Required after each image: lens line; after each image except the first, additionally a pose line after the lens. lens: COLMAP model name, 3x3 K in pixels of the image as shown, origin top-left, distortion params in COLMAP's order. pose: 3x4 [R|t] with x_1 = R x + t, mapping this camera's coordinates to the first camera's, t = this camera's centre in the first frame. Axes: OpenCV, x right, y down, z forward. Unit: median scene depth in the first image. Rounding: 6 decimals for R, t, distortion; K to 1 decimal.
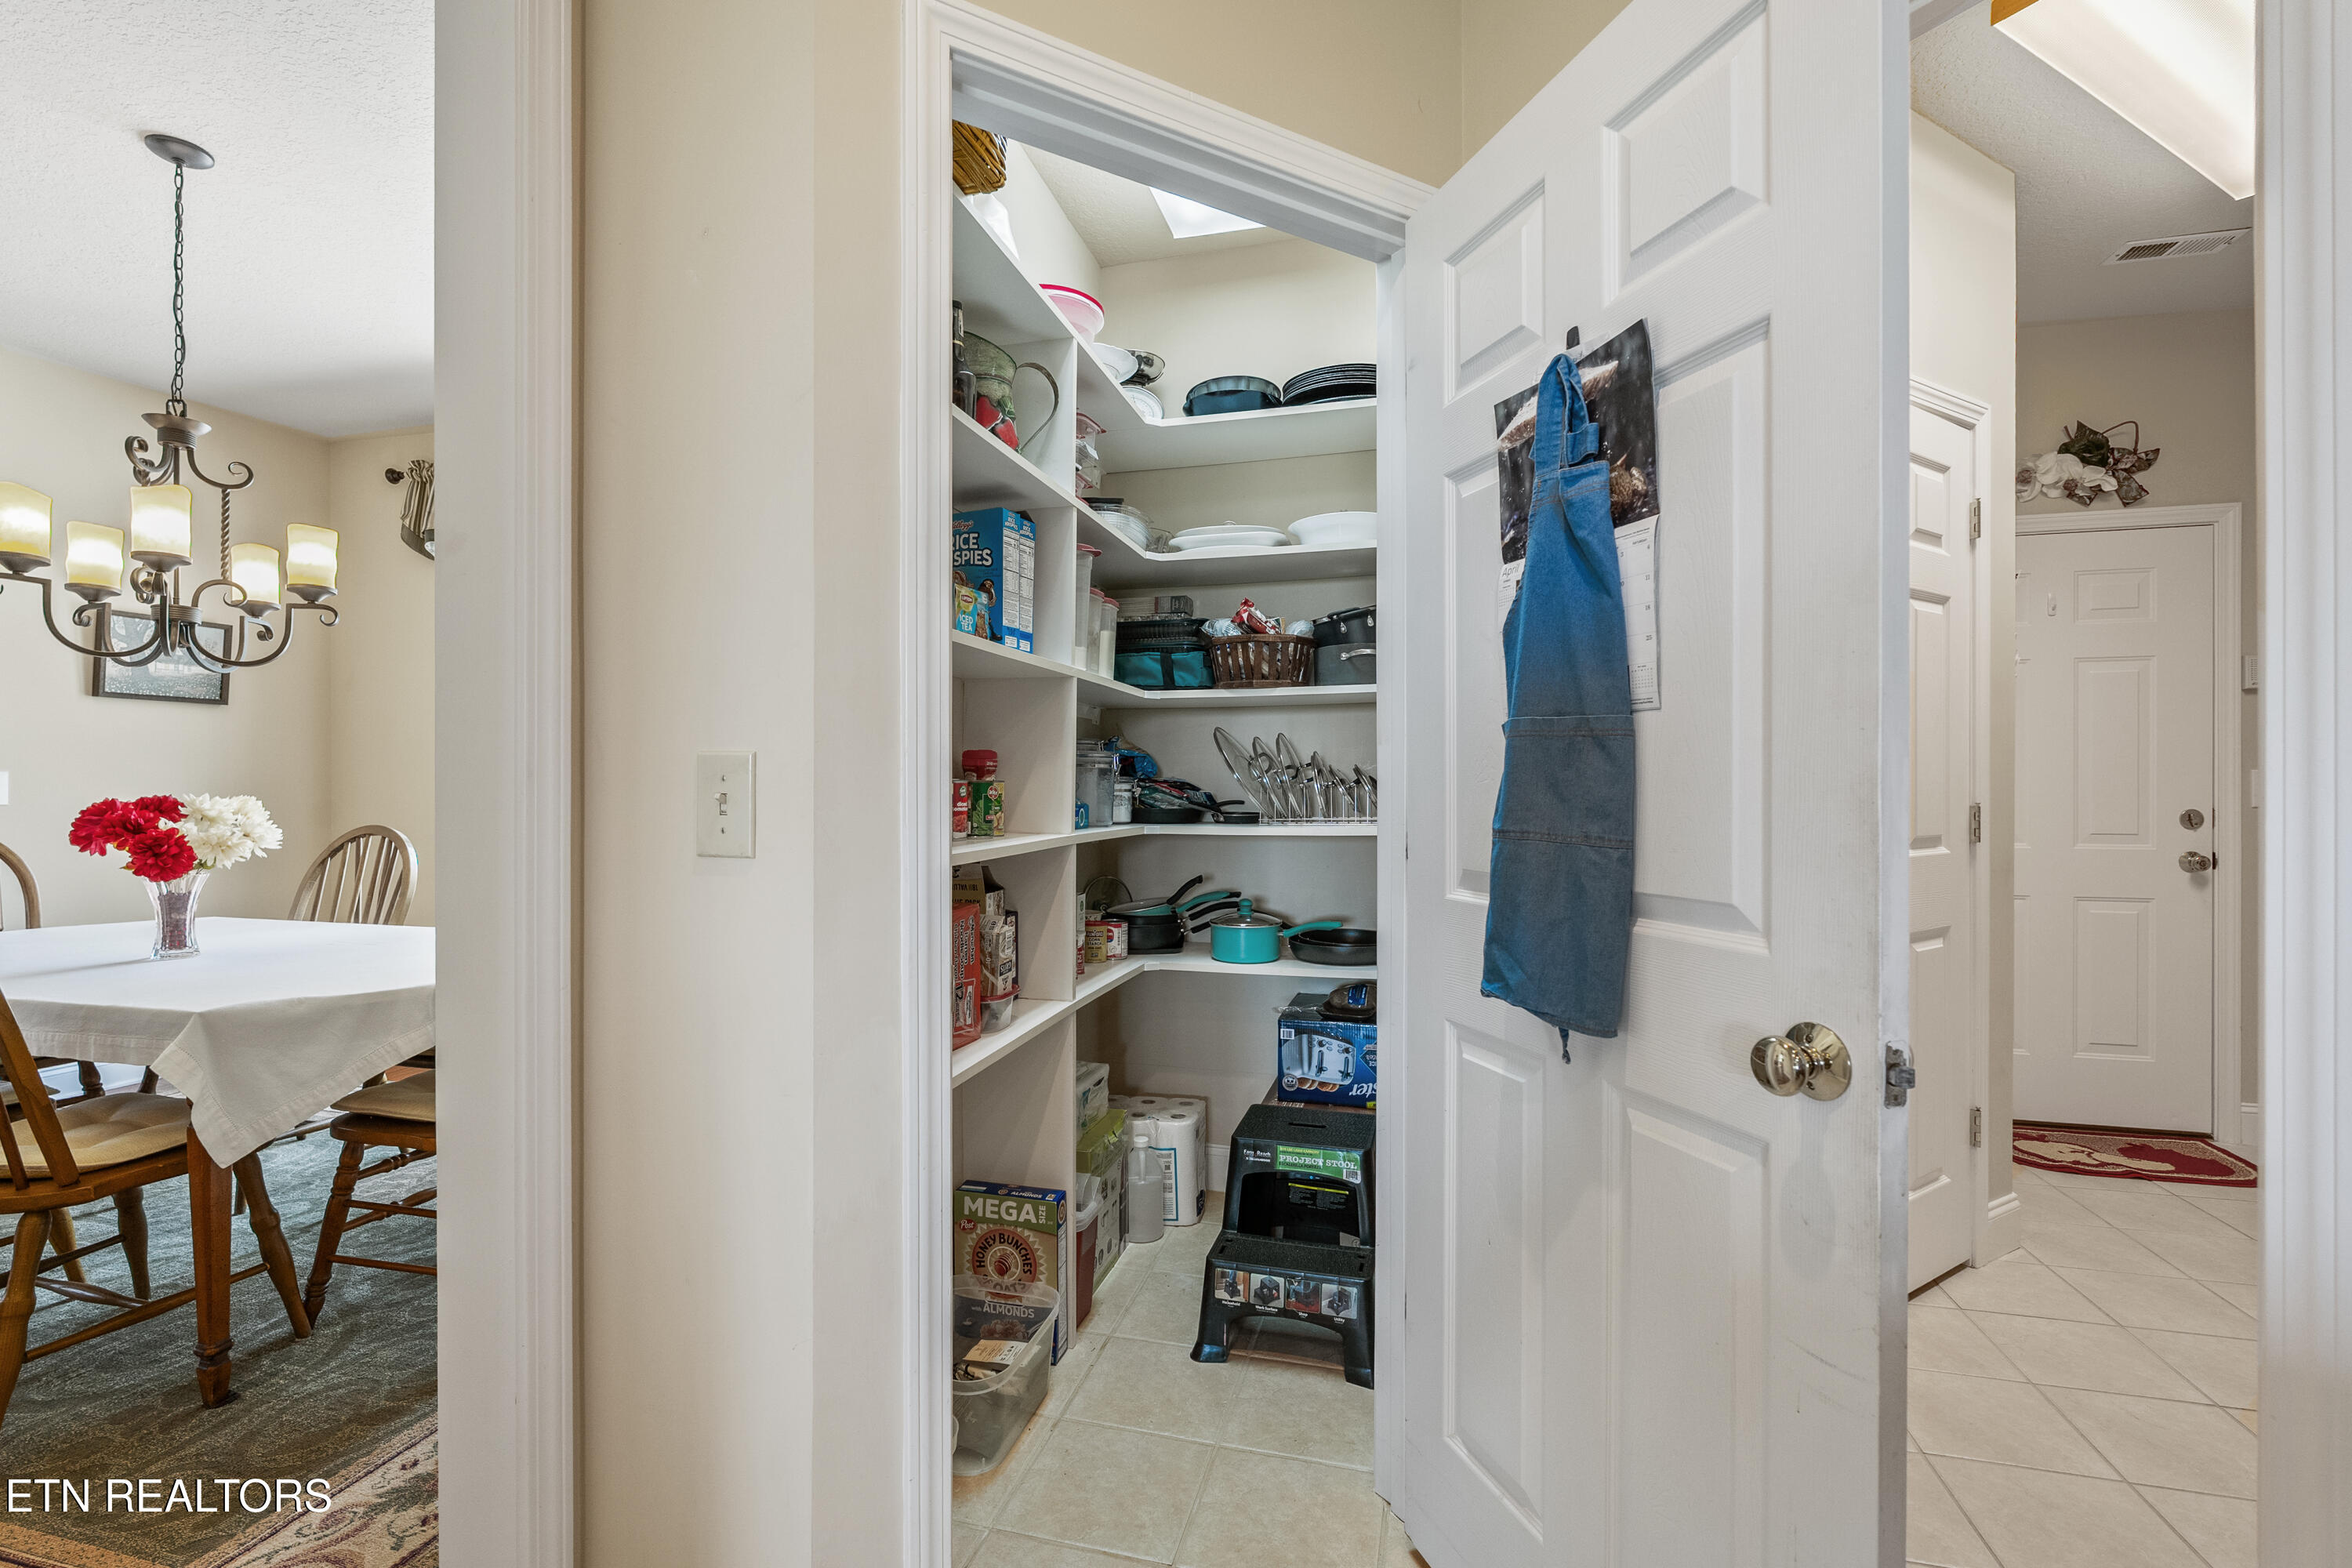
lens RADIAL K [[1041.0, 0, 1167.0], [0, 1041.0, 795.1], [0, 0, 1]] dist [-0.000165, -0.000890]
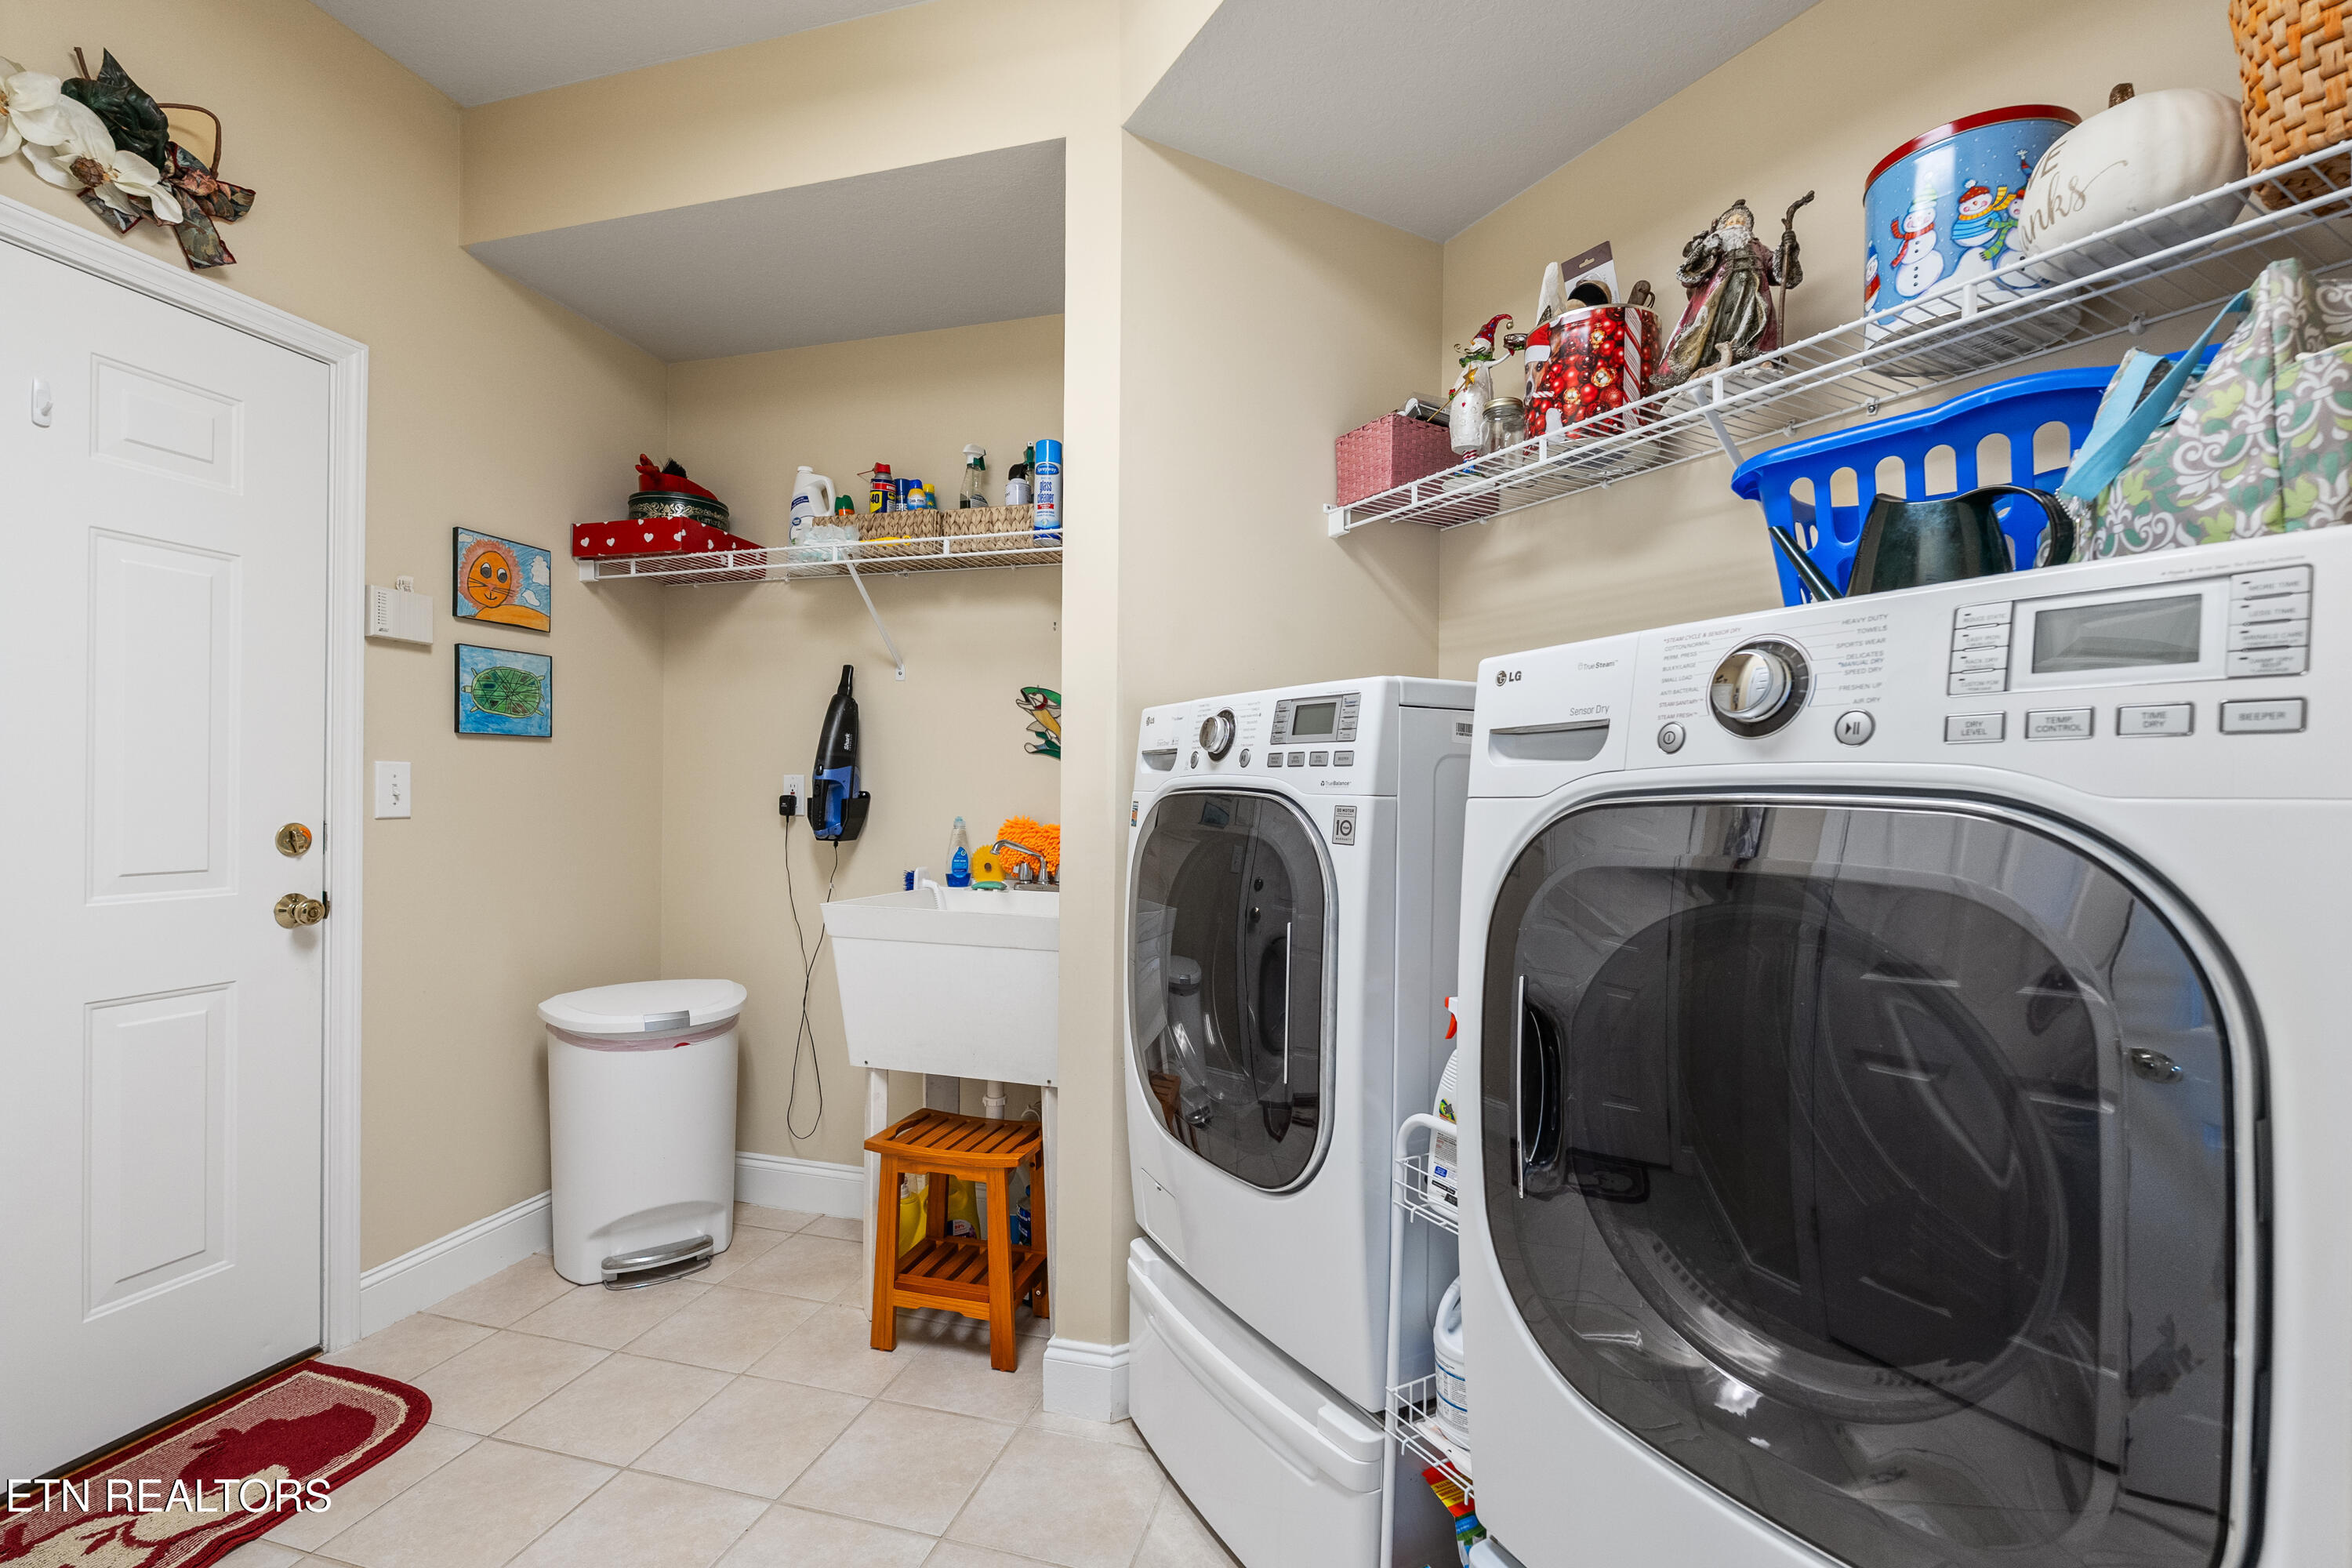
lens RADIAL K [[1041.0, 0, 1167.8], [0, 1041.0, 798.2], [0, 0, 1]] dist [-0.000165, -0.000890]
pose [[-0.000290, -0.001416, 0.999999, 0.378989], [-0.008618, 0.999962, 0.001414, -0.006064], [-0.999963, -0.008617, -0.000302, 0.489730]]
